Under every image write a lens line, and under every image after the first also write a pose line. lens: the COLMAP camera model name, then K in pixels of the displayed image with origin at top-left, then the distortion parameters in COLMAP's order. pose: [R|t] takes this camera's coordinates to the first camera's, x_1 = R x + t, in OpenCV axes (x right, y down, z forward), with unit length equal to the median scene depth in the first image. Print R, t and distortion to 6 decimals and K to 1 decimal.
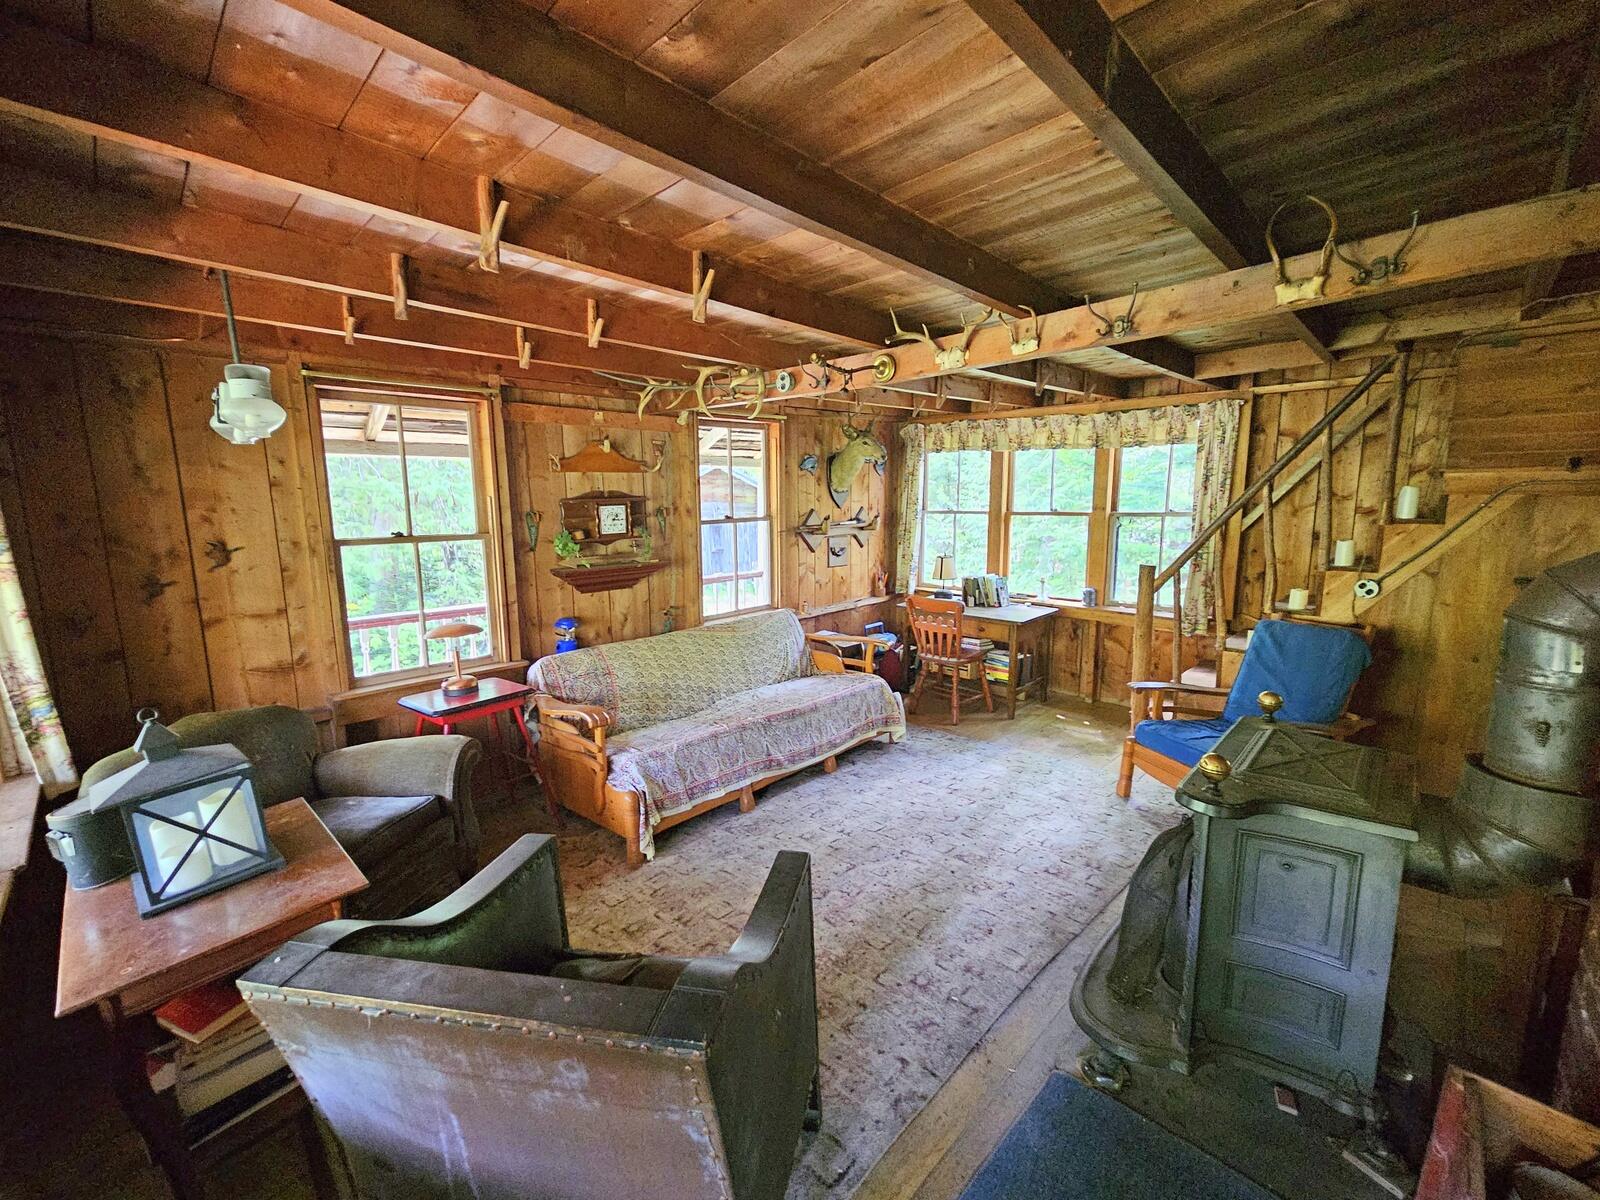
lens RADIAL K [[662.4, 0, 800.0], [0, 662.4, 600.0], [0, 0, 1]] dist [0.001777, 0.000155]
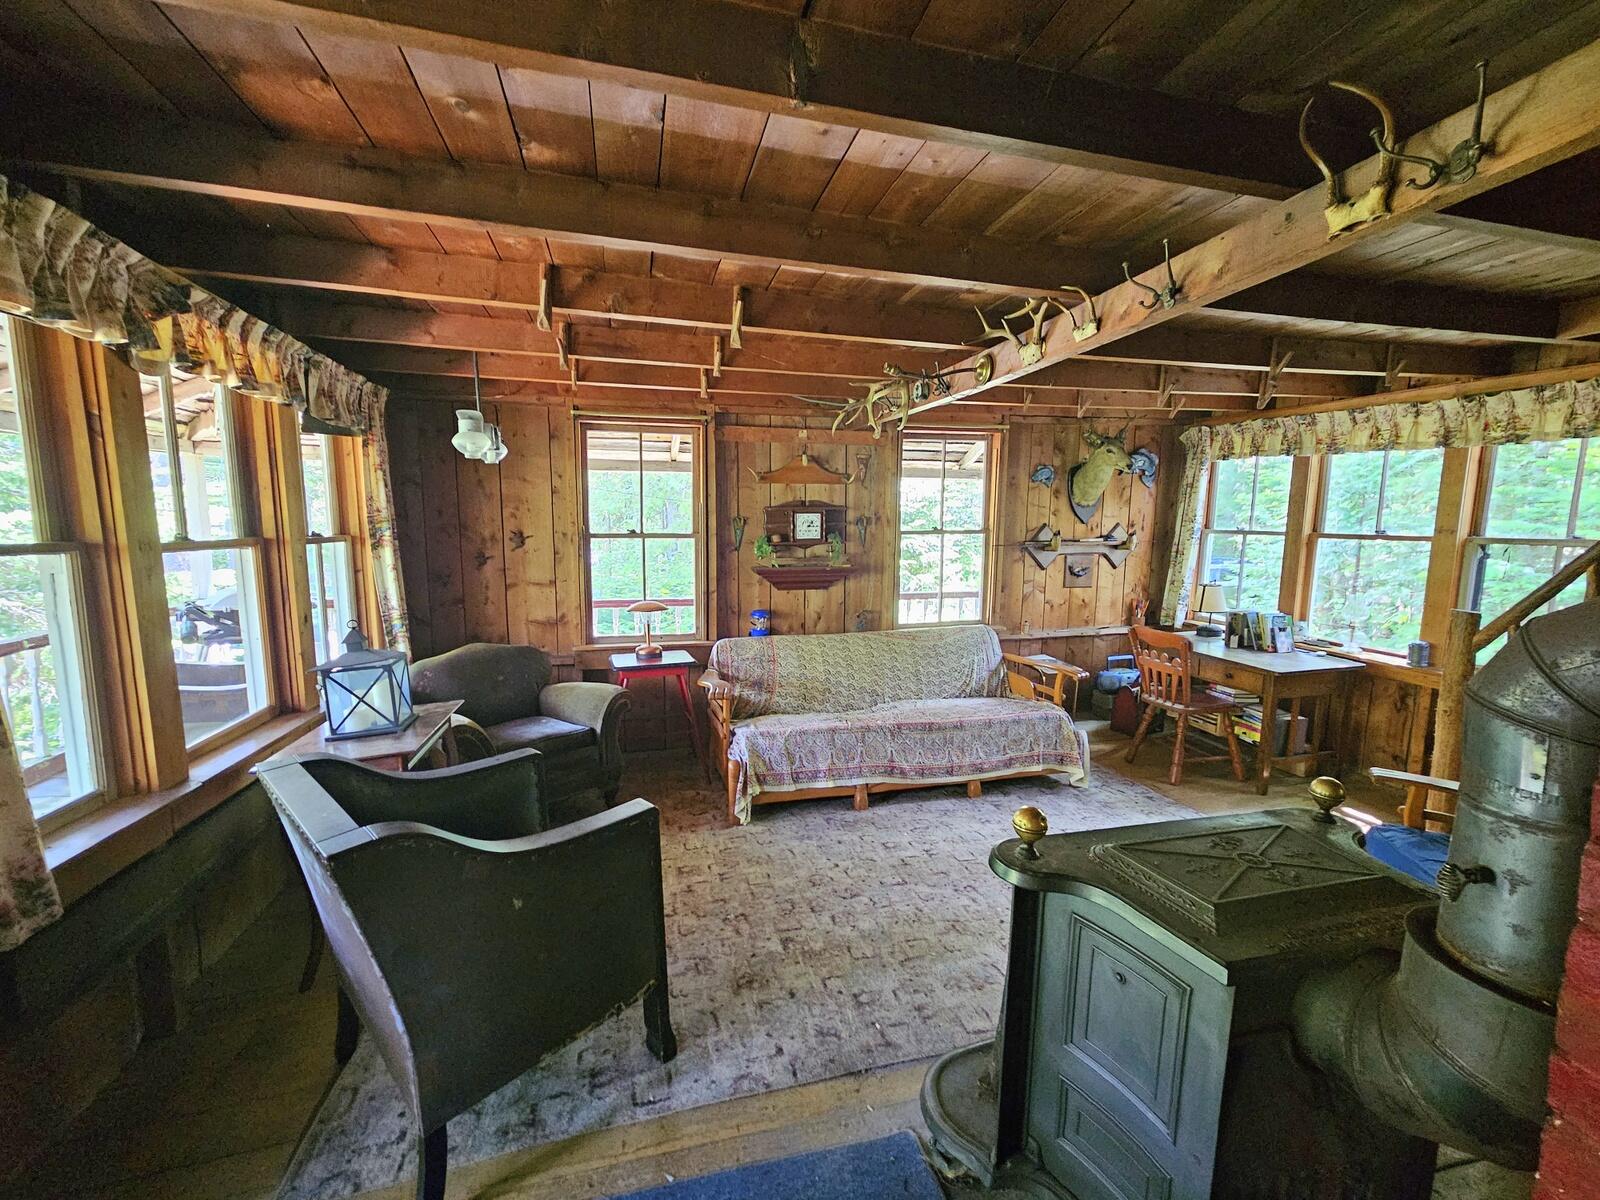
lens RADIAL K [[657.6, 0, 804.4], [0, 657.6, 600.7], [0, 0, 1]] dist [-0.000426, 0.000151]
pose [[0.856463, 0.083929, -0.509340, 0.276505], [-0.095595, 0.995415, 0.003280, 0.000321], [0.507280, 0.045881, 0.860559, 0.050880]]
